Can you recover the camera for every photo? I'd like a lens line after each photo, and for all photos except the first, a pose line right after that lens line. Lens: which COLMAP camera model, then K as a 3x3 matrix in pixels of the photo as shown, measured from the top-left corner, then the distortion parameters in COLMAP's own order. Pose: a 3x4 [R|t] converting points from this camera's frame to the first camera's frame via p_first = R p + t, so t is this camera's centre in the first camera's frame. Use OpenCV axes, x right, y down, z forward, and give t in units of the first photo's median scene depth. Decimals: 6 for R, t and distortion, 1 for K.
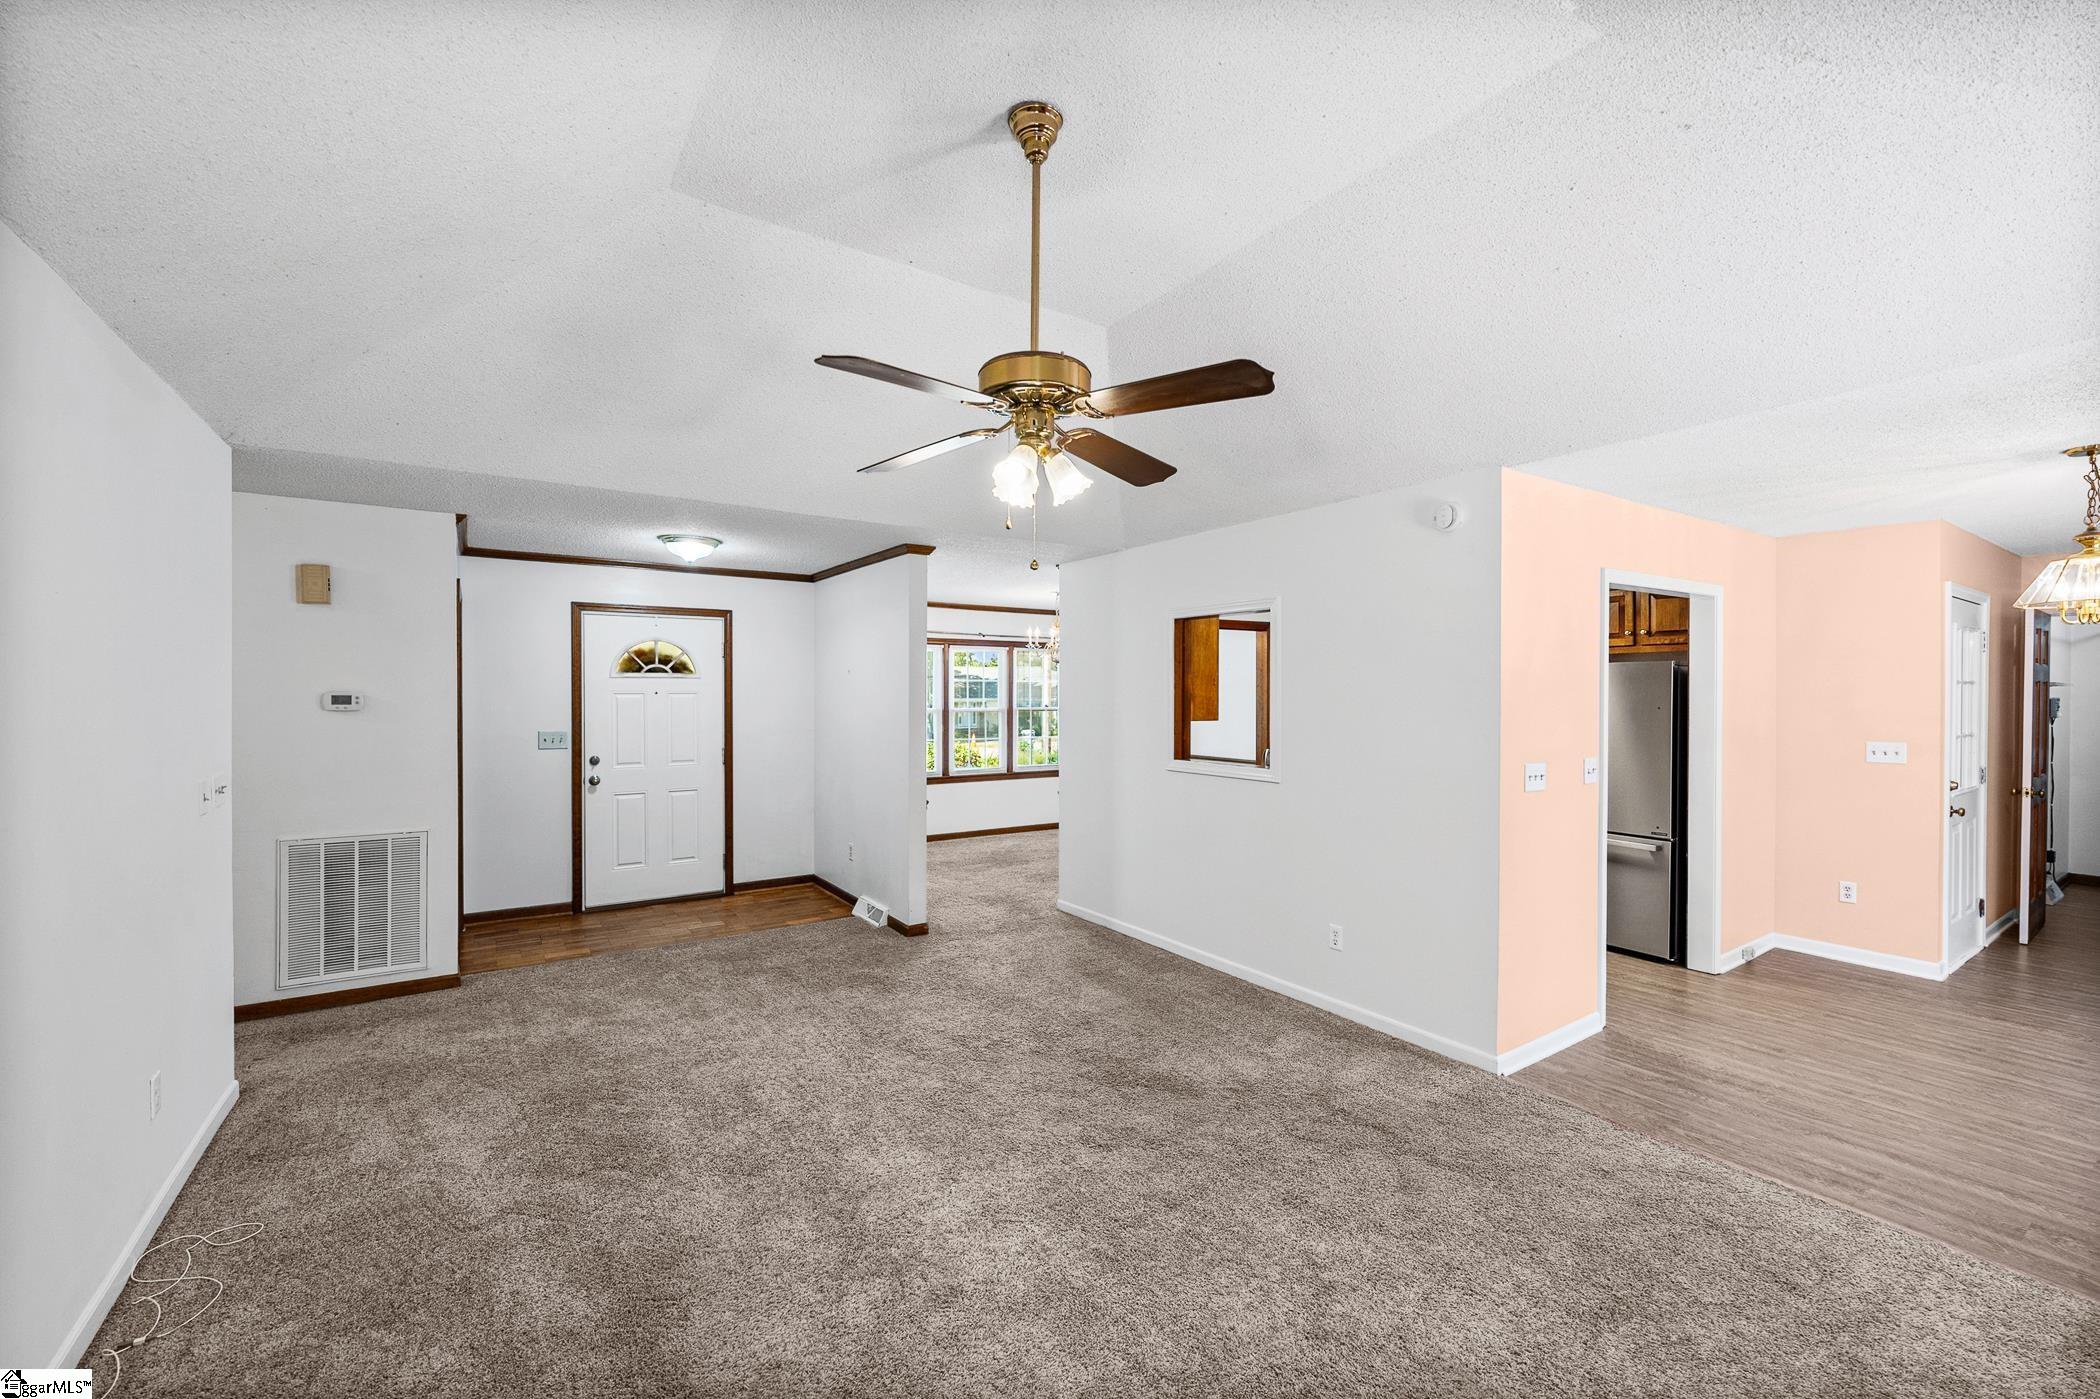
lens RADIAL K [[845.6, 0, 1064.9], [0, 845.6, 704.0], [0, 0, 1]] dist [-0.000813, -0.000302]
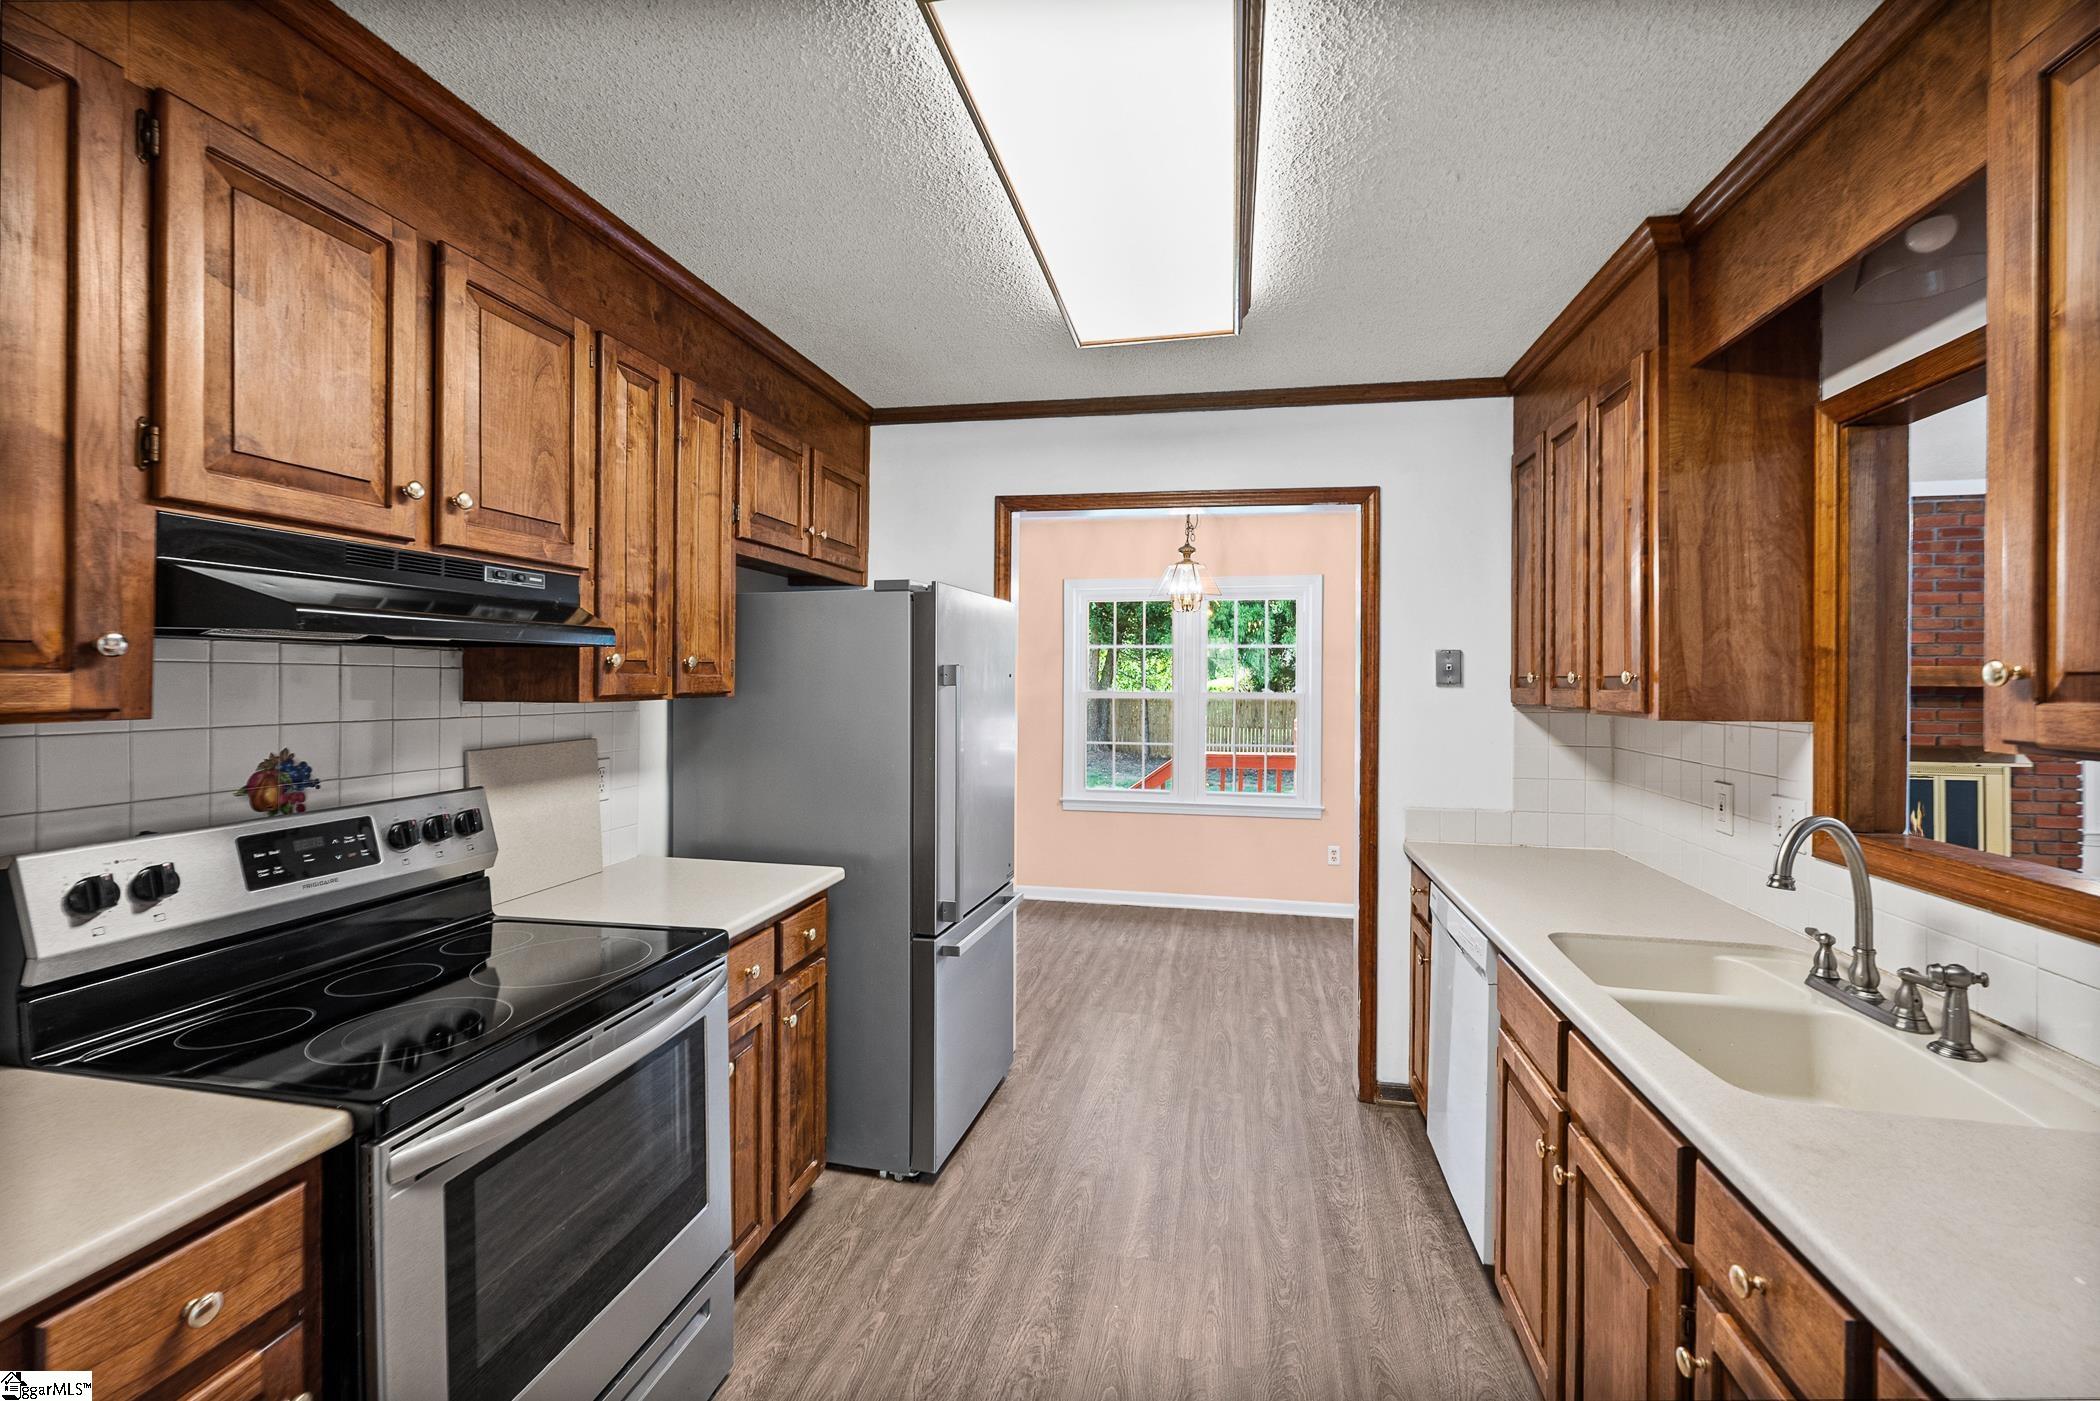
lens RADIAL K [[885.5, 0, 1050.0], [0, 885.5, 678.6], [0, 0, 1]] dist [-0.002021, -0.000240]
pose [[-0.690216, -0.007016, 0.723569, 0.207687], [-0.000214, 0.999955, 0.009492, 0.000867], [-0.723603, 0.006396, -0.690187, 1.477580]]
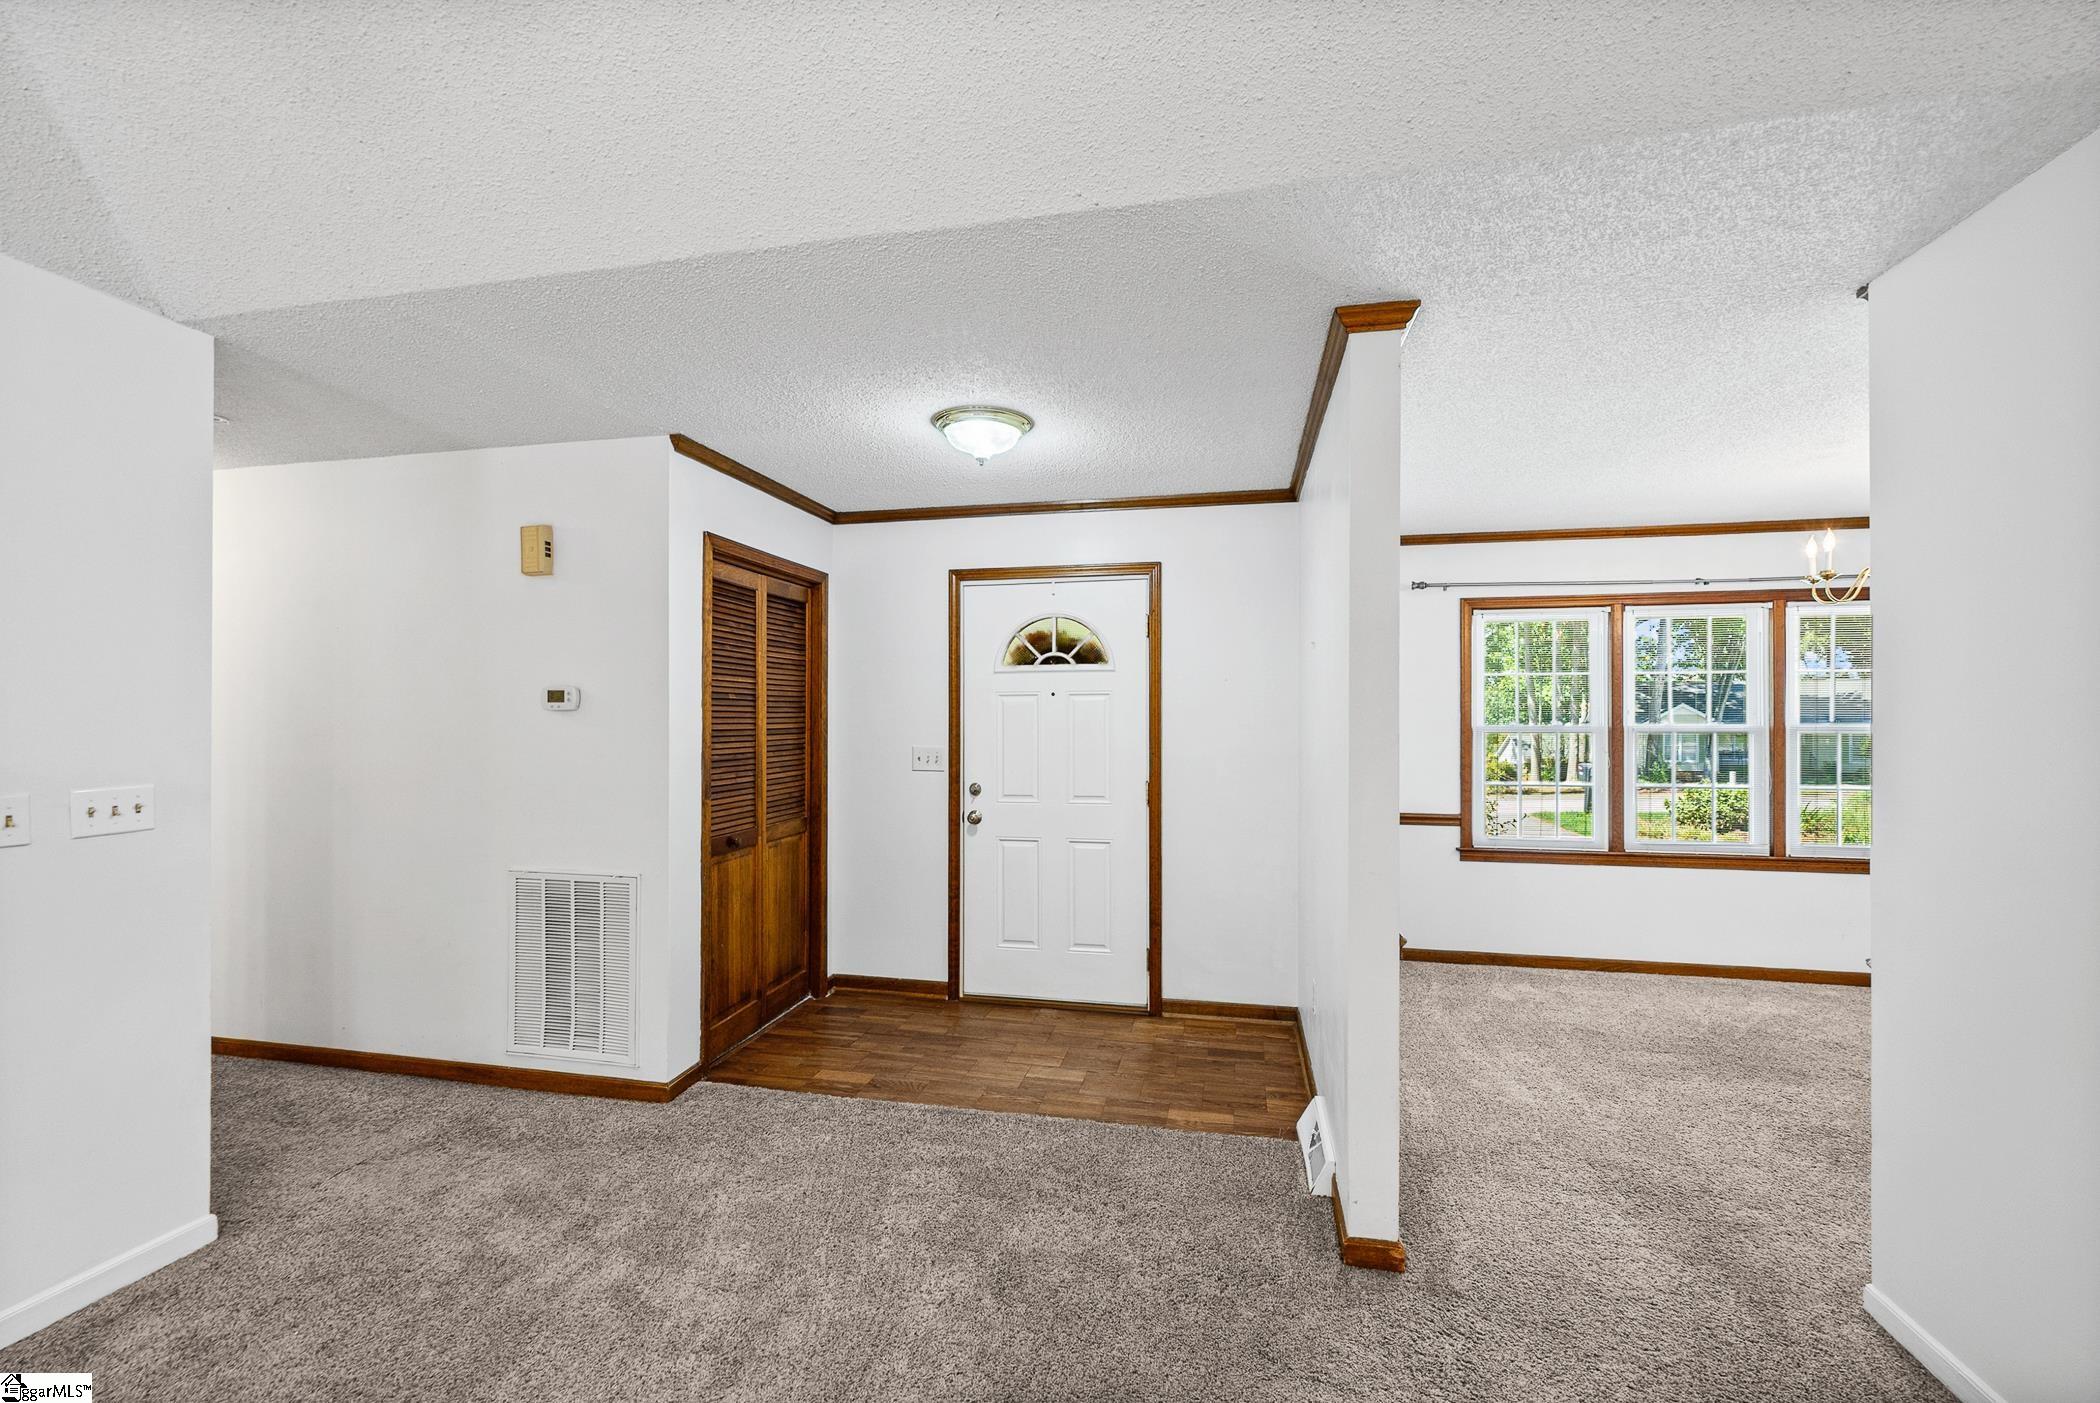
lens RADIAL K [[870.6, 0, 1043.4], [0, 870.6, 719.0], [0, 0, 1]] dist [-0.001841, -0.000208]
pose [[0.681841, -0.001545, -0.731499, 0.026995], [-0.007537, 0.999930, -0.009138, 0.017447], [0.731462, 0.011744, 0.681781, 0.683626]]
